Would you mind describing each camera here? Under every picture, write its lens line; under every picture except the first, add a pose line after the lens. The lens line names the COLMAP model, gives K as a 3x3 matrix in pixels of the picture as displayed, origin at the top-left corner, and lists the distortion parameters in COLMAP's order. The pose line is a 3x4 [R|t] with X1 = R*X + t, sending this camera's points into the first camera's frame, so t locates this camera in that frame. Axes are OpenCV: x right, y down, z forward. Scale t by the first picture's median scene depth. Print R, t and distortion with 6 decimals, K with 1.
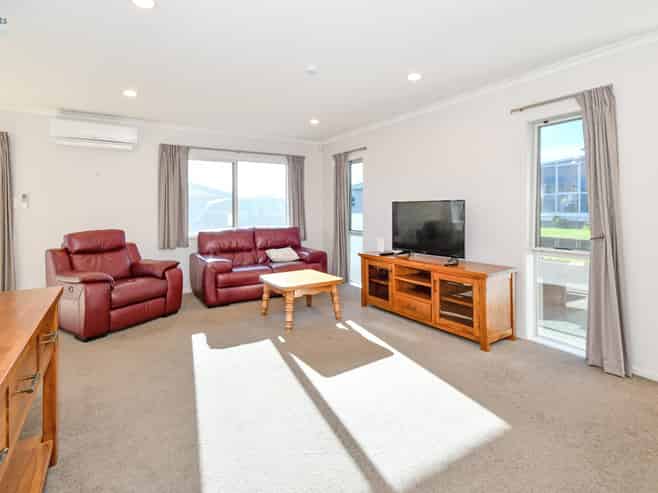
lens RADIAL K [[349.4, 0, 327.5], [0, 349.4, 223.9], [0, 0, 1]] dist [0.044580, -0.000658]
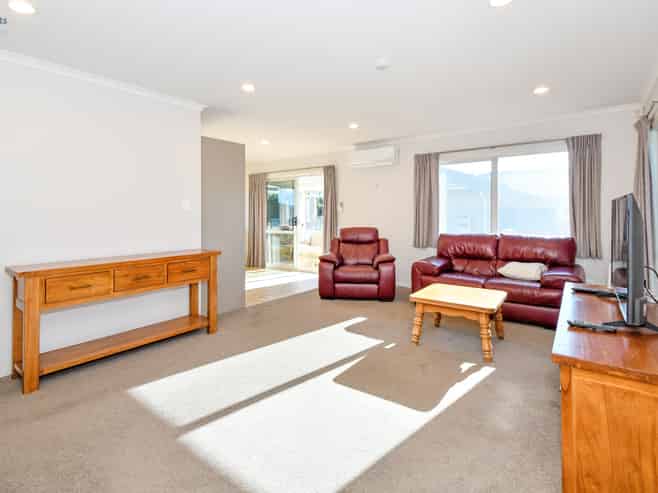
lens RADIAL K [[349.4, 0, 327.5], [0, 349.4, 223.9], [0, 0, 1]] dist [0.044580, -0.000658]
pose [[0.363204, 0.036817, -0.930982, 0.524908], [-0.041411, 0.998869, 0.023346, -0.019421], [0.930789, 0.030073, 0.364318, 0.352026]]
